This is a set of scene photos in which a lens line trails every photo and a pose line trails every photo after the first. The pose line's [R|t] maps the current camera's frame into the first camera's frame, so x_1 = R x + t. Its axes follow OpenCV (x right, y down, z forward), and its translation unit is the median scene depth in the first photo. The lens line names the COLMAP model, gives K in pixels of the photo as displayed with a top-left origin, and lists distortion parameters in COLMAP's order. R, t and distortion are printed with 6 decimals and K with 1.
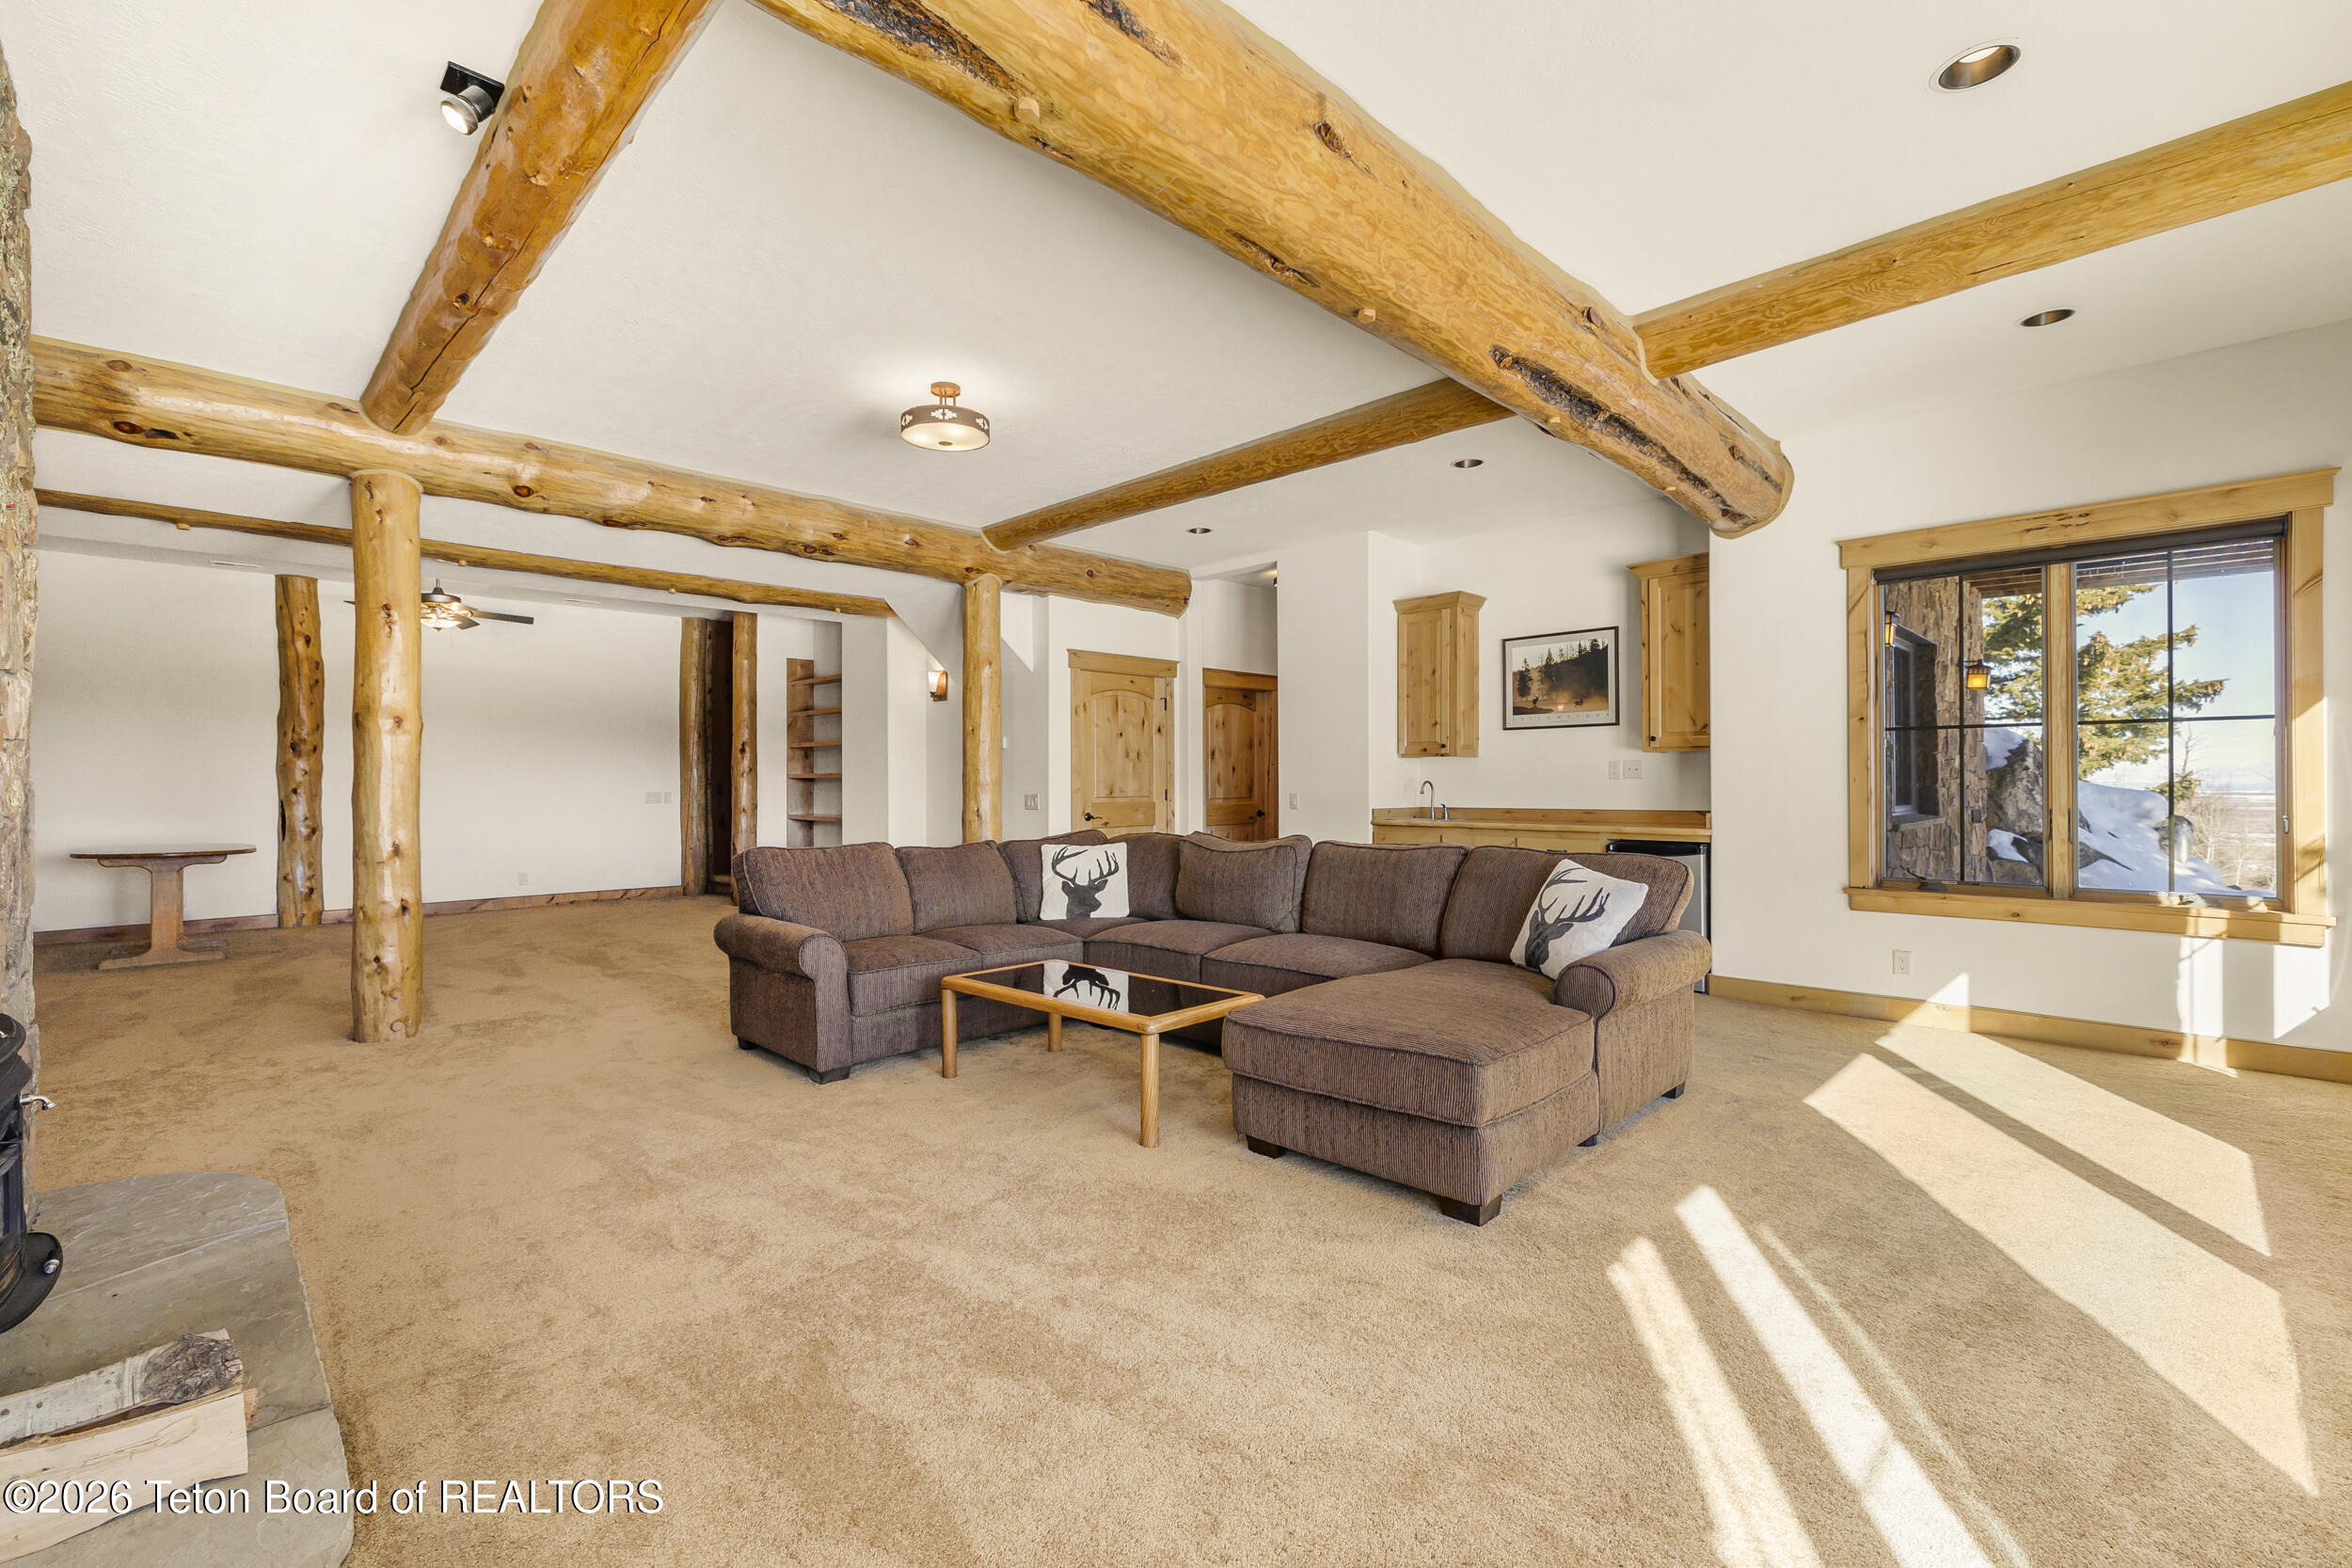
lens RADIAL K [[1003.6, 0, 1184.4], [0, 1003.6, 780.3], [0, 0, 1]] dist [-0.000284, 0.000000]
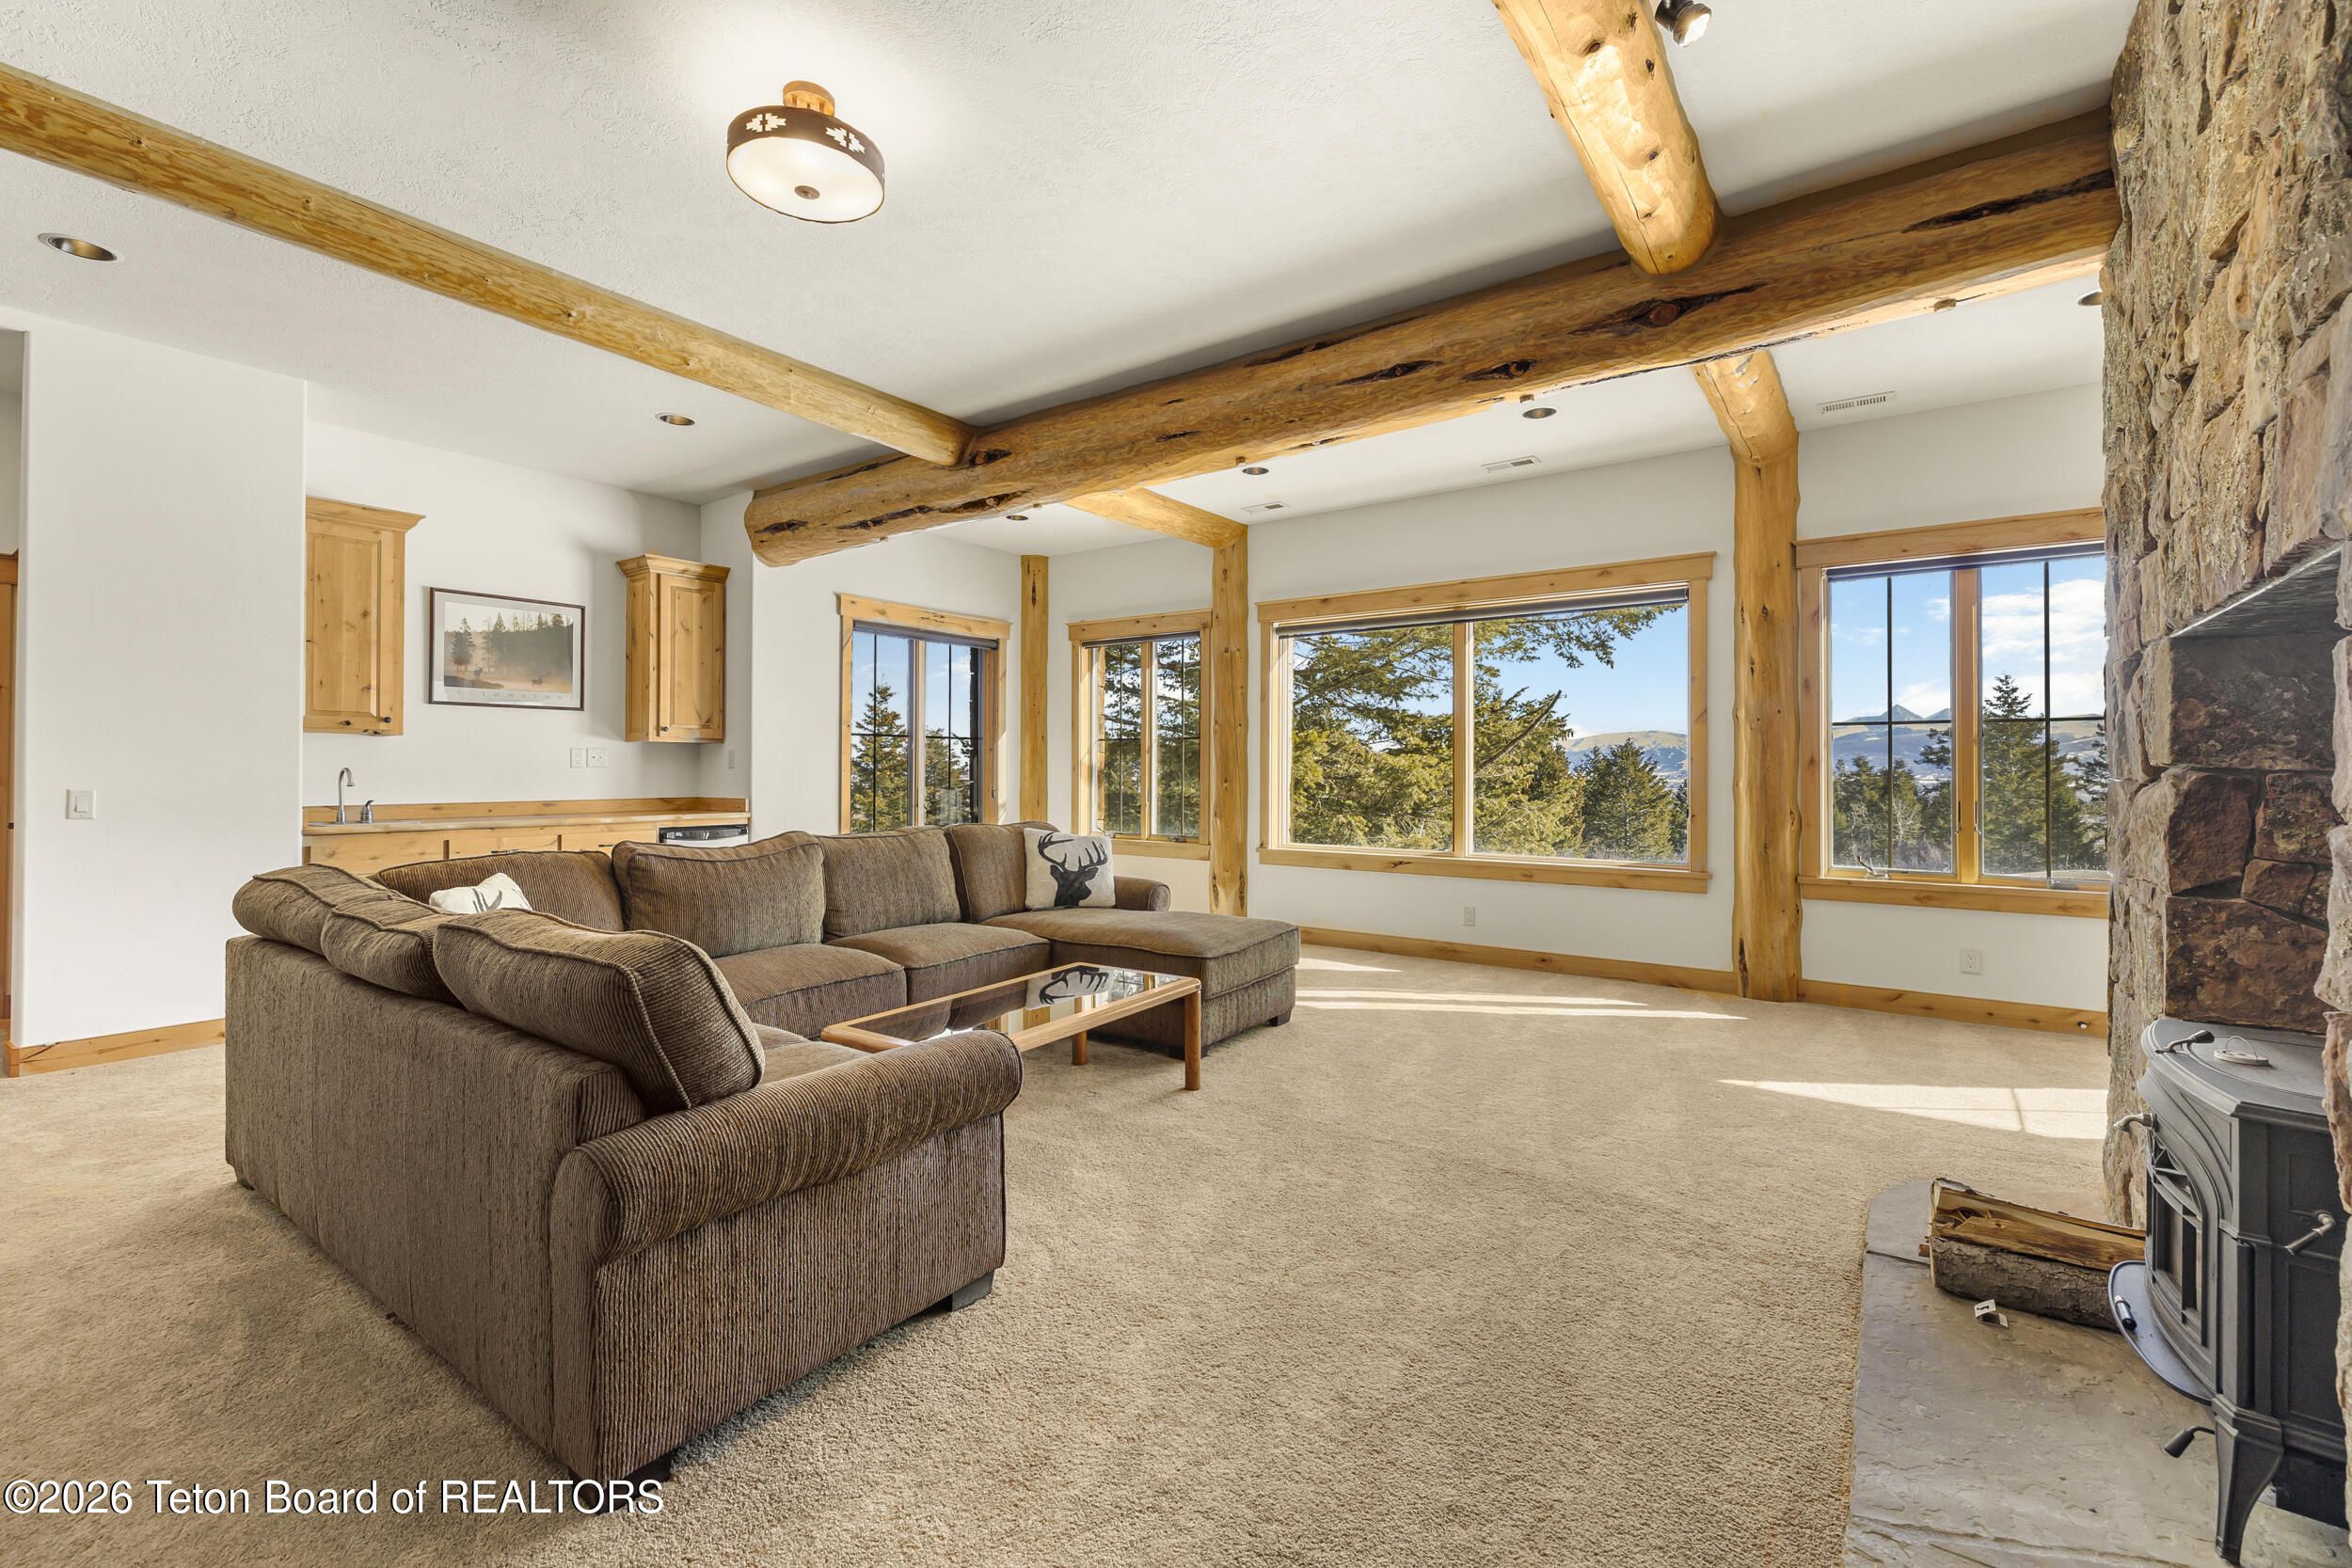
lens RADIAL K [[1003.4, 0, 1183.7], [0, 1003.4, 778.3], [0, 0, 1]] dist [0.000610, 0.000013]
pose [[-0.158925, 0.005667, 0.987274, -0.559238], [0.002376, 0.999983, -0.005358, 0.014142], [-0.987288, 0.001495, -0.158936, 0.556304]]
